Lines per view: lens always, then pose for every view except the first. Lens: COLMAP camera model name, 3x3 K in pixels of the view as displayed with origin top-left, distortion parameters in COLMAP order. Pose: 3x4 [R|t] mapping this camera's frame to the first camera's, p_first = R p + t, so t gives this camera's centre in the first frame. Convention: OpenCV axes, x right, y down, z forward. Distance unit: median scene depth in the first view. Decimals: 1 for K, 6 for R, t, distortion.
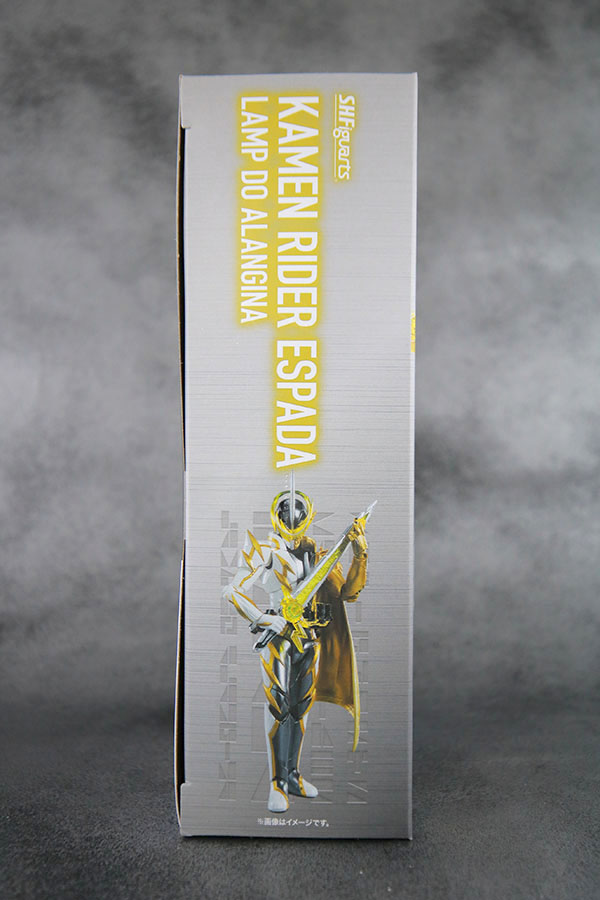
lens RADIAL K [[986.7, 0, 300.0], [0, 986.7, 450.0], [0, 0, 1]] dist [0.150111, 0.034726]
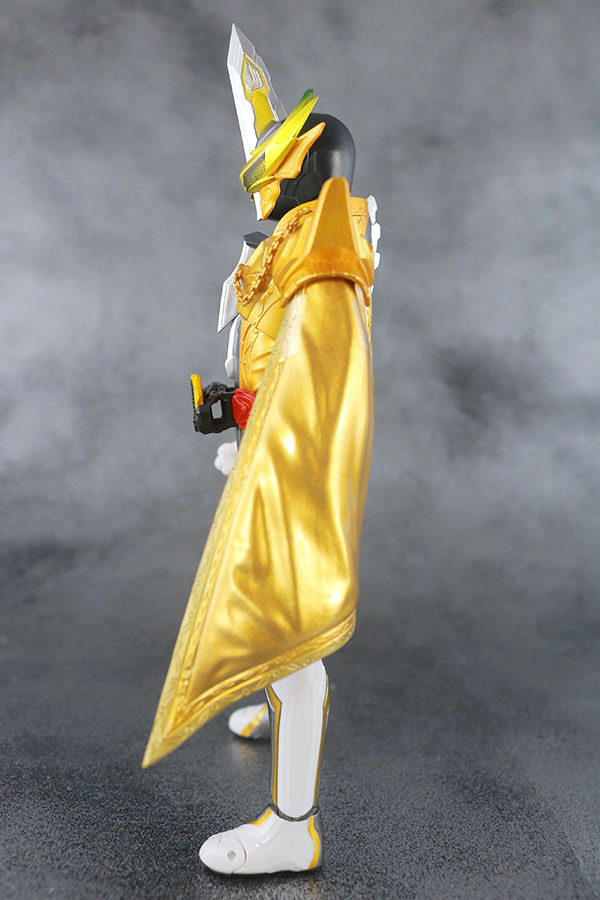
lens RADIAL K [[870.4, 0, 300.0], [0, 870.4, 450.0], [0, 0, 1]] dist [-0.074072, 0.015537]
pose [[0.999905, 0.002013, -0.013665, -0.053942], [-0.000521, 0.994119, 0.108288, -0.021441], [0.013803, -0.108271, 0.994026, 0.134062]]
